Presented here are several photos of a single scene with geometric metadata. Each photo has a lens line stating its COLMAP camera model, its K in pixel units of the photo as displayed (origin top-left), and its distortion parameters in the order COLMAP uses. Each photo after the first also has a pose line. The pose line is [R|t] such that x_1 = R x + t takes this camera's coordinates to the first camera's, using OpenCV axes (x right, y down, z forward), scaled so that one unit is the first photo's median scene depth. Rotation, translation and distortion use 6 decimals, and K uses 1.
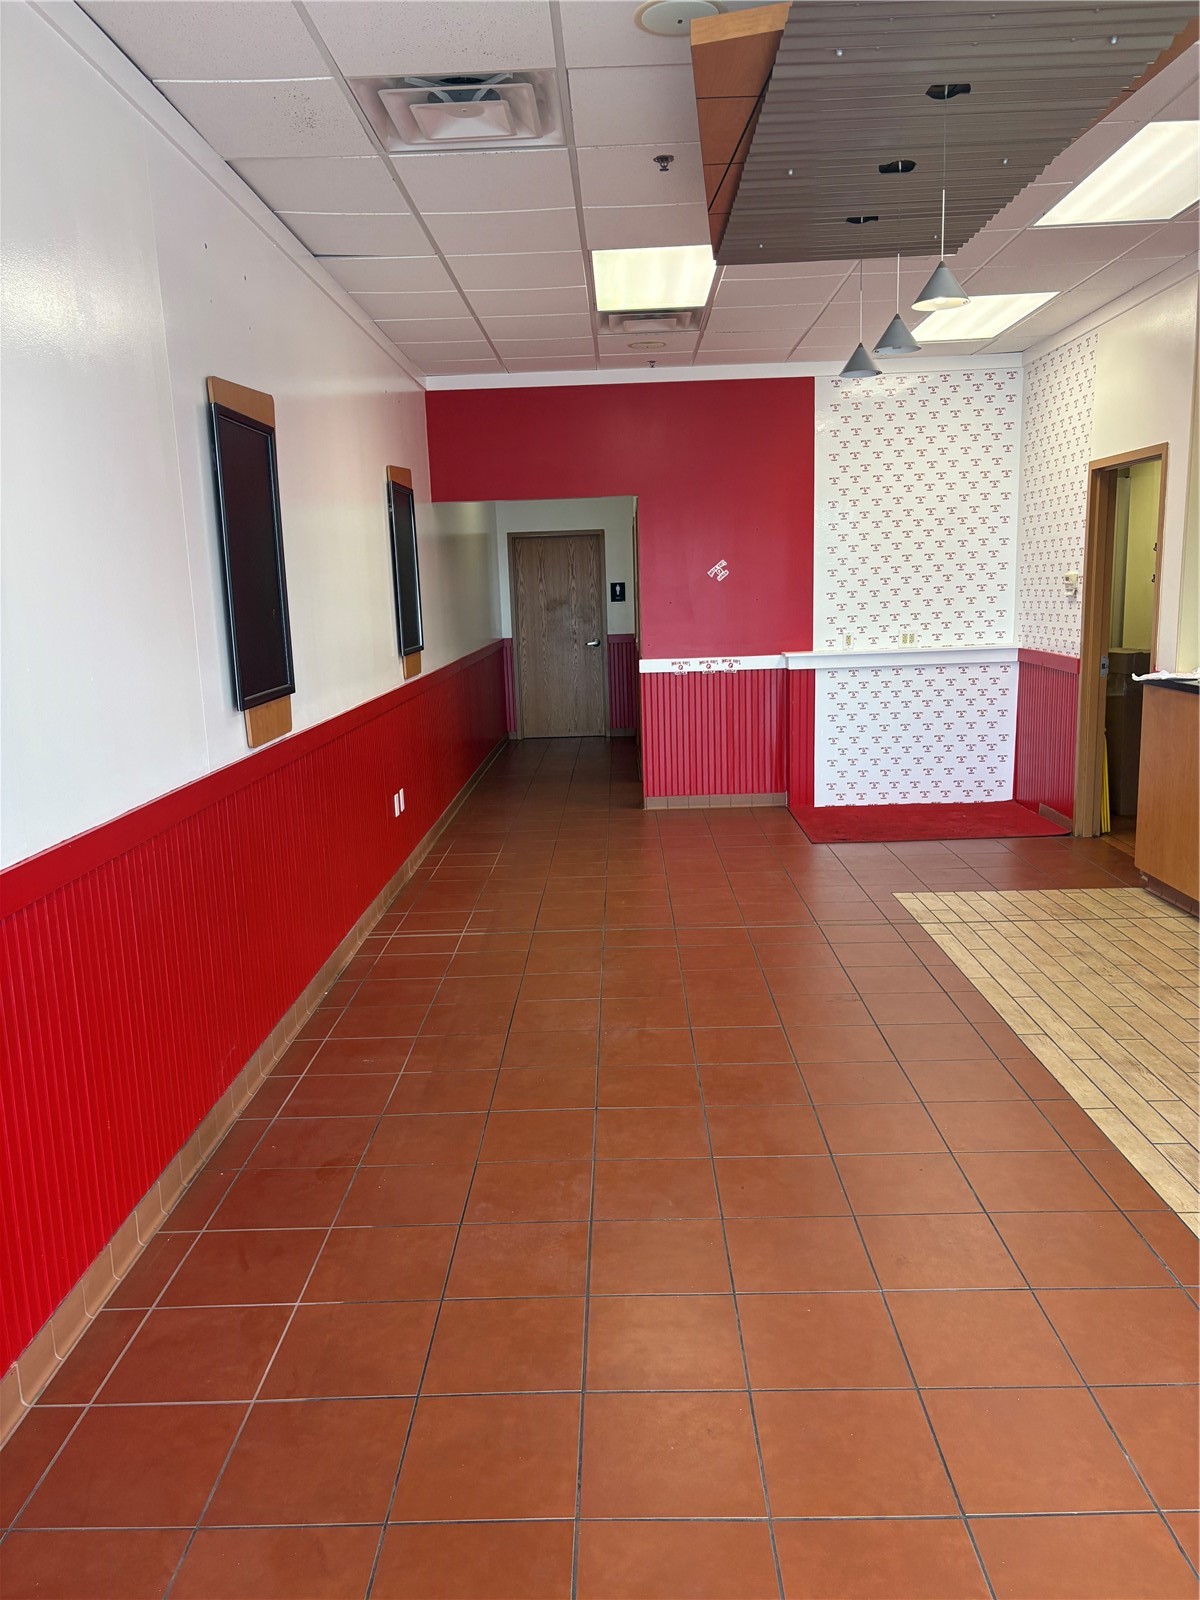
lens RADIAL K [[1216.8, 0, 600.6], [0, 1216.8, 802.5], [0, 0, 1]] dist [0.002551, -0.002323]
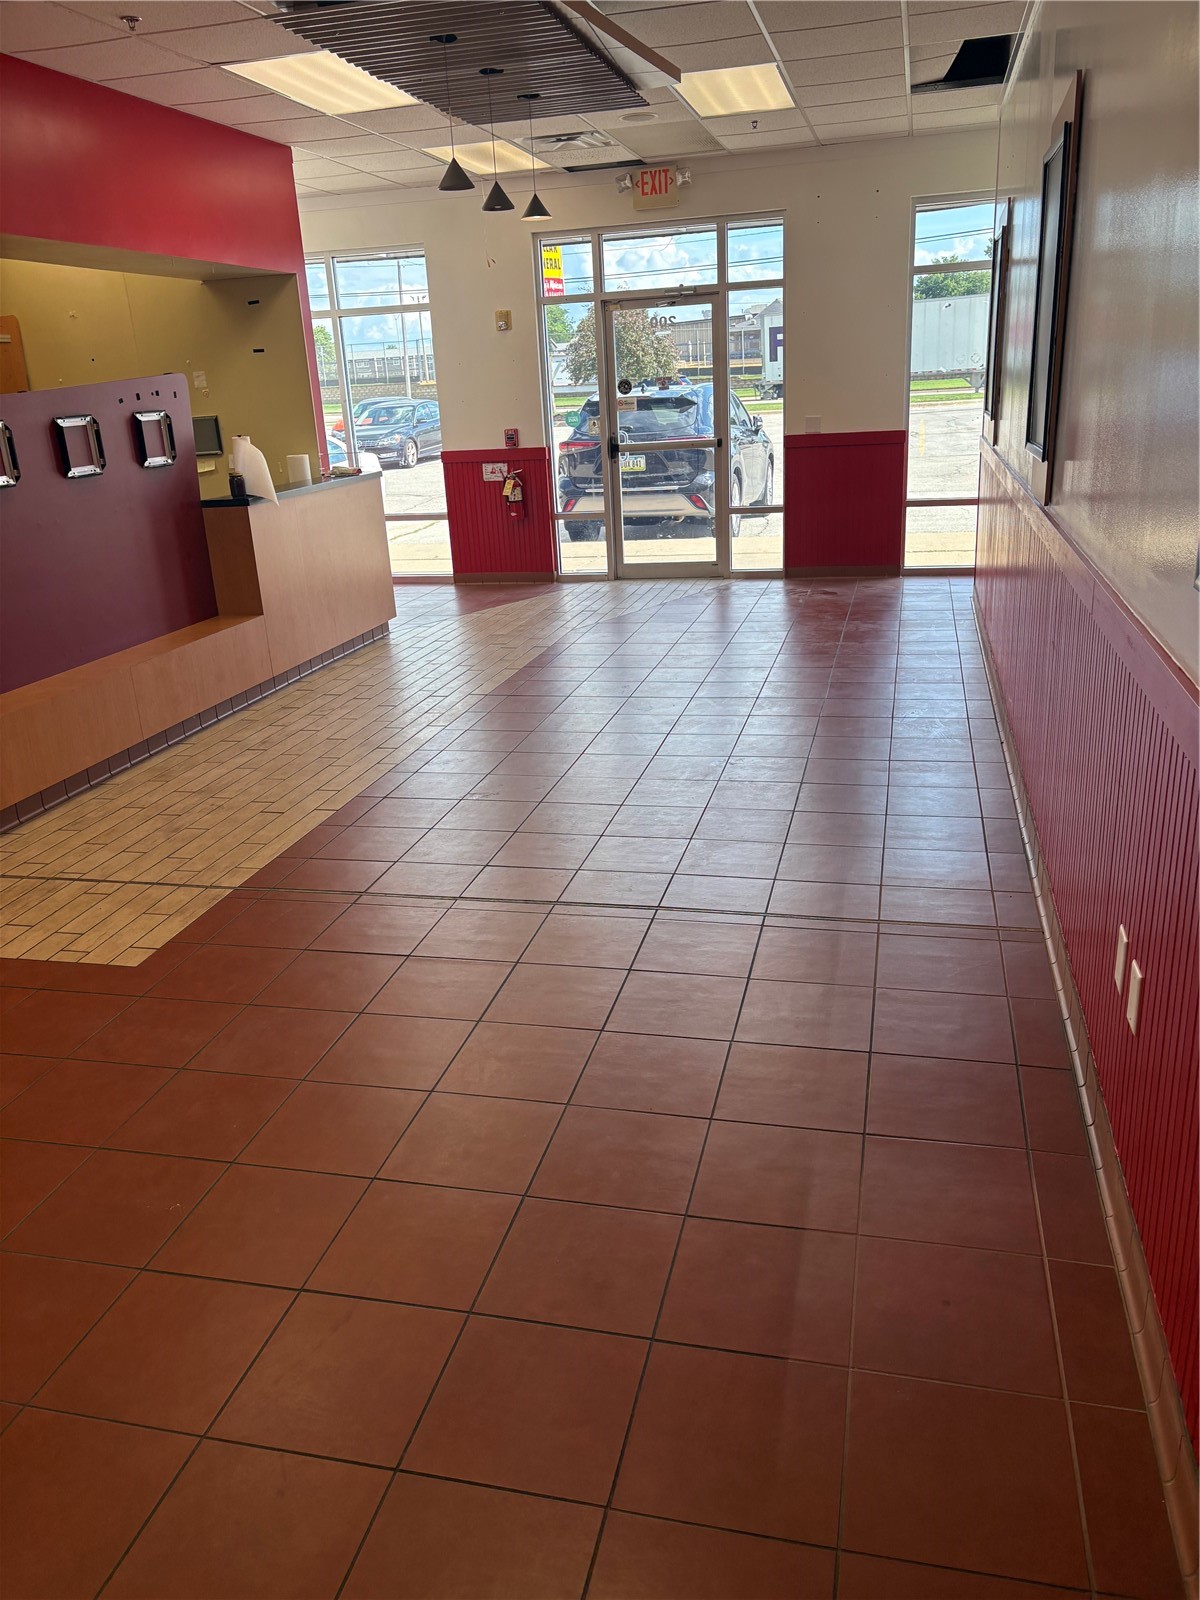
lens RADIAL K [[1216.8, 0, 601.9], [0, 1216.8, 800.7], [0, 0, 1]] dist [0.002551, -0.002323]
pose [[-0.971168, -0.005234, 0.238339, -0.142247], [0.113368, 0.869340, 0.481035, -0.302451], [-0.209716, 0.494186, -0.843682, 1.685275]]
